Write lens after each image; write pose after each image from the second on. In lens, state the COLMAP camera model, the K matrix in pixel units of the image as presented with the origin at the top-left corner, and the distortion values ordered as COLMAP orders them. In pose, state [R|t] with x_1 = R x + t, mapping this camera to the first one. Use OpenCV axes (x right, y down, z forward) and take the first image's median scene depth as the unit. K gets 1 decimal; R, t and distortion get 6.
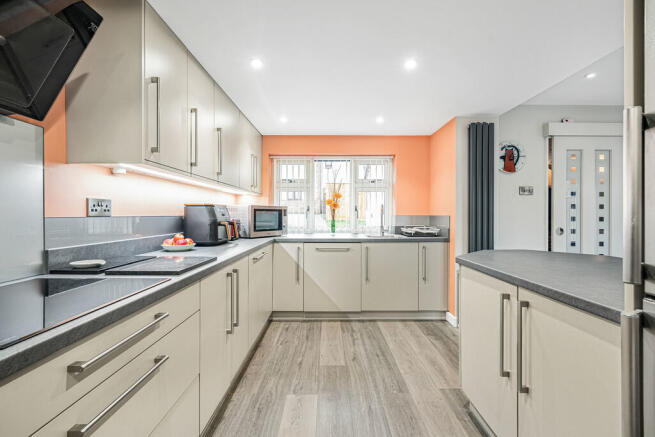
lens RADIAL K [[292.9, 0, 327.3], [0, 292.9, 216.4], [0, 0, 1]] dist [0.001822, -0.000264]
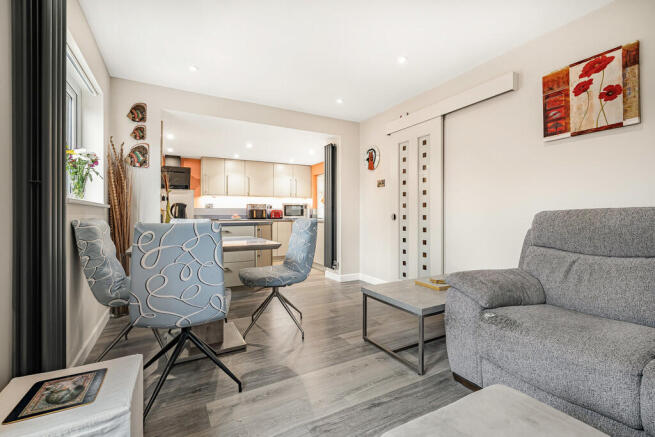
lens RADIAL K [[292.9, 0, 327.8], [0, 292.9, 215.6], [0, 0, 1]] dist [0.001822, -0.000264]
pose [[0.477276, 0.000773, -0.878753, 1.643696], [-0.001304, 0.999999, 0.000172, 0.044847], [0.878752, 0.001063, 0.477277, 0.235149]]
